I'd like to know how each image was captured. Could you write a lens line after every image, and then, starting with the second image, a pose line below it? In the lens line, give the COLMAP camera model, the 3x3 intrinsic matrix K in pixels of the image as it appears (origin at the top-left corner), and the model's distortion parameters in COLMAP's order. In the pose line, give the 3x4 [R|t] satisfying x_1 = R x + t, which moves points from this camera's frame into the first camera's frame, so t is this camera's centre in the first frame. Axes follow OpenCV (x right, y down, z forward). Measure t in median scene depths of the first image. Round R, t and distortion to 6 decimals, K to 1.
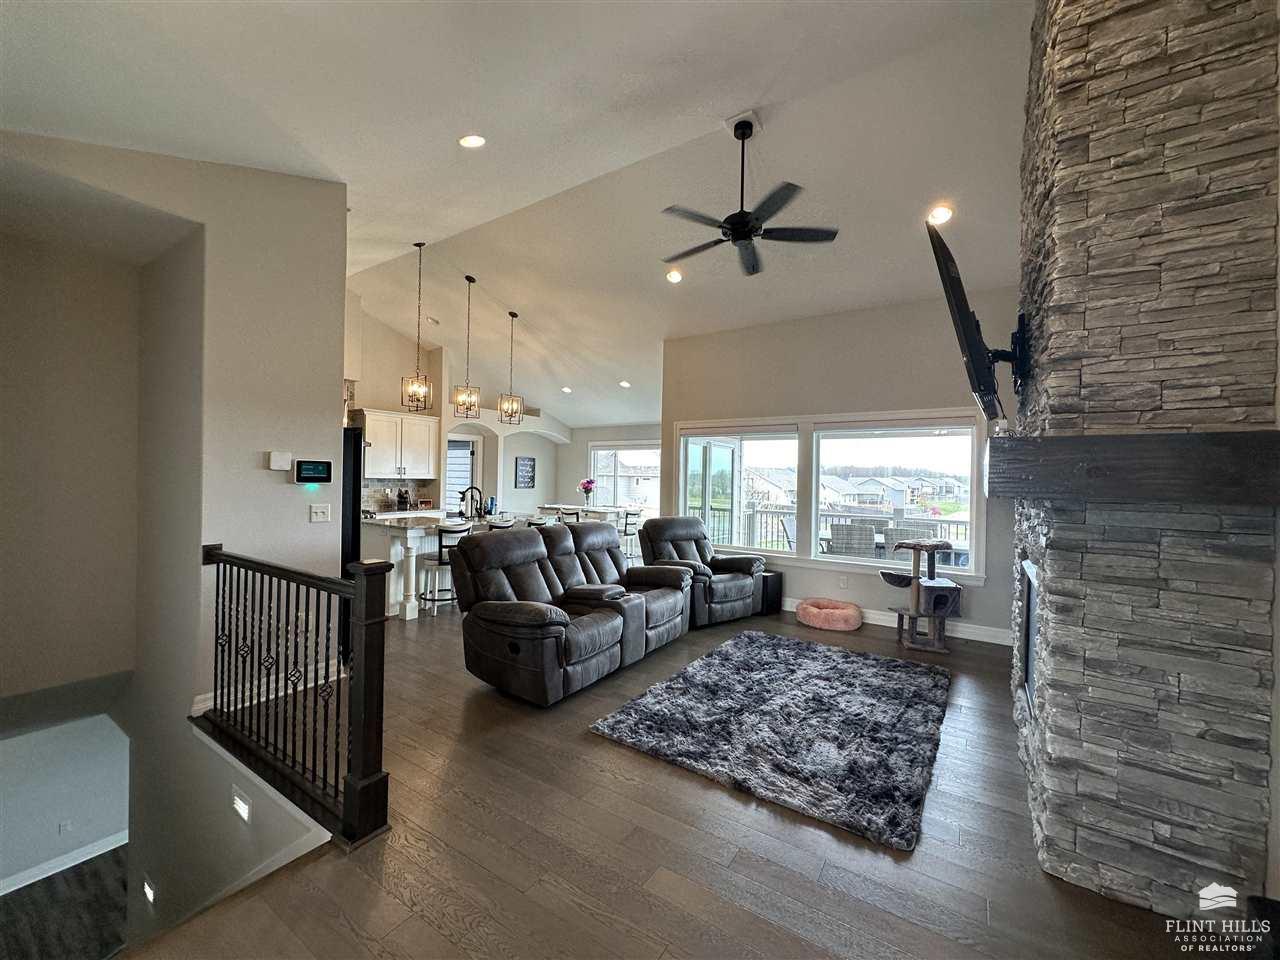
lens RADIAL K [[510.5, 0, 639.7], [0, 510.5, 477.2], [0, 0, 1]] dist [0.000023, 0.000095]
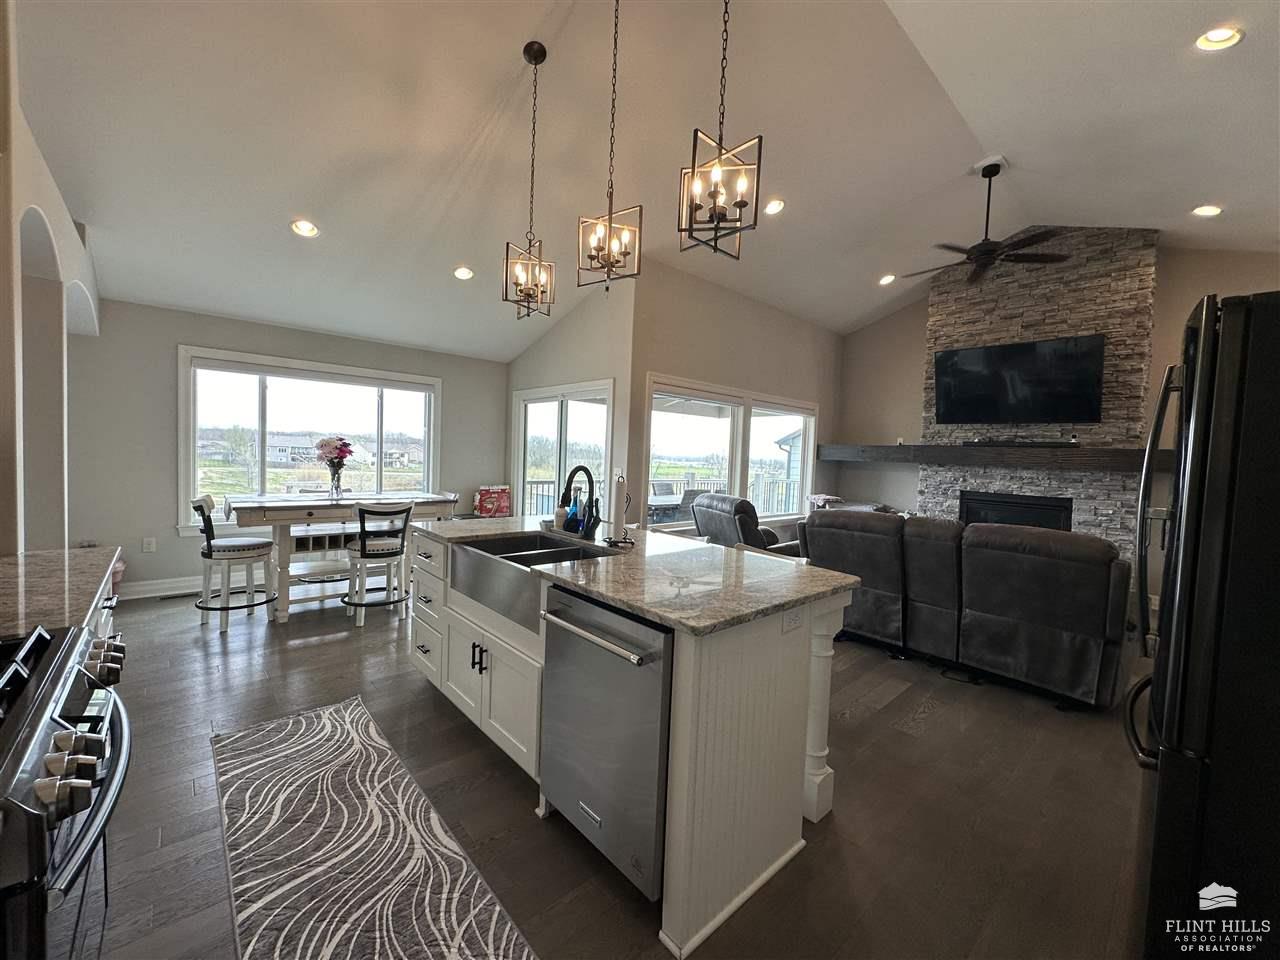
lens RADIAL K [[510.5, 0, 639.7], [0, 510.5, 477.2], [0, 0, 1]] dist [0.000023, 0.000095]
pose [[0.244279, -0.050616, 0.968383, -0.544495], [-0.038245, 0.997357, 0.061778, -0.000240], [-0.968950, -0.052127, 0.241698, 0.668383]]
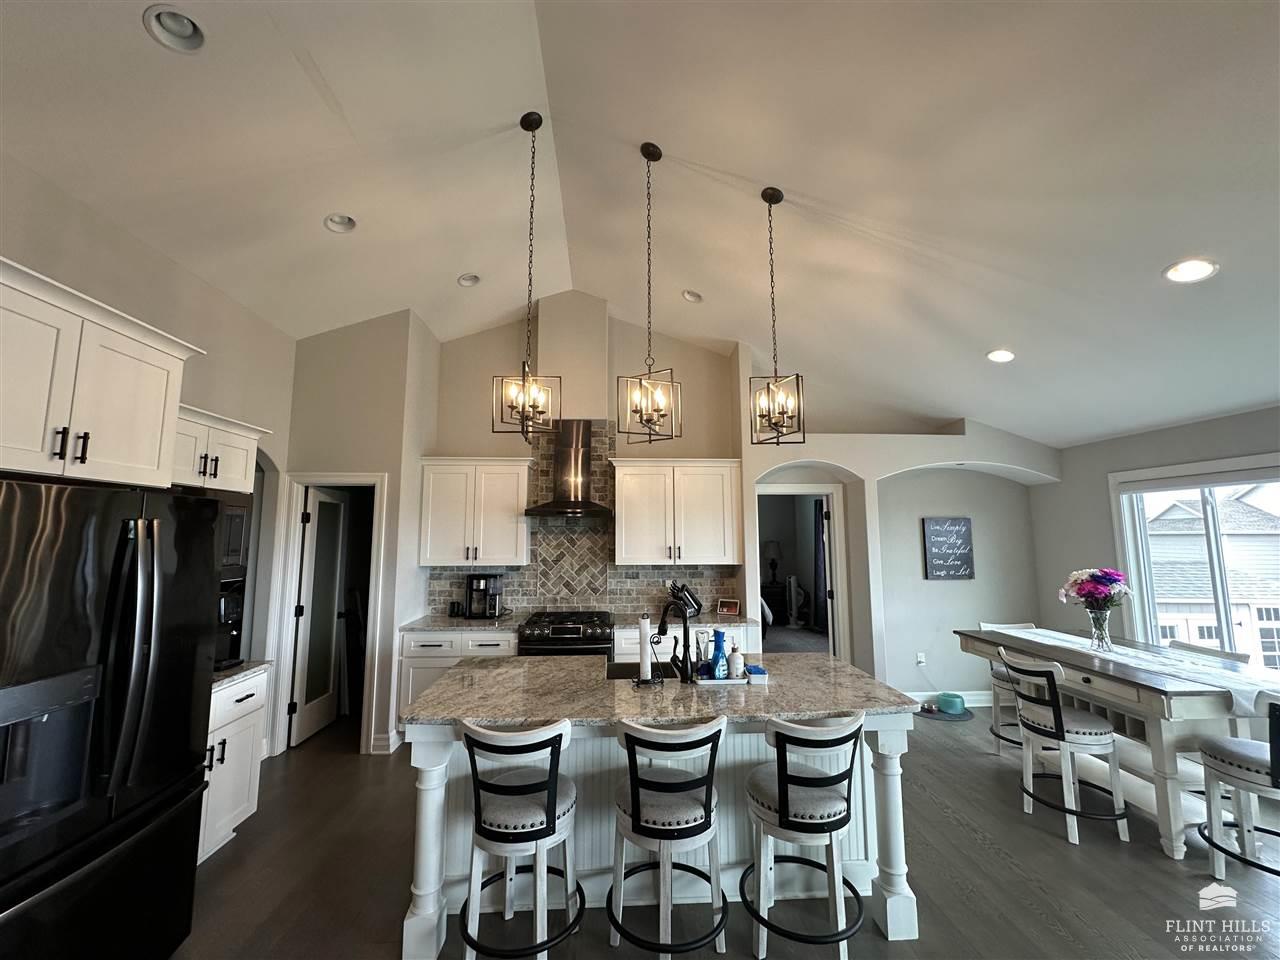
lens RADIAL K [[510.5, 0, 639.7], [0, 510.5, 477.2], [0, 0, 1]] dist [0.000023, 0.000095]
pose [[0.599612, -0.111035, -0.792551, 0.002022], [0.015063, 0.991719, -0.127542, -0.022986], [0.800149, 0.064538, 0.596319, 0.558433]]
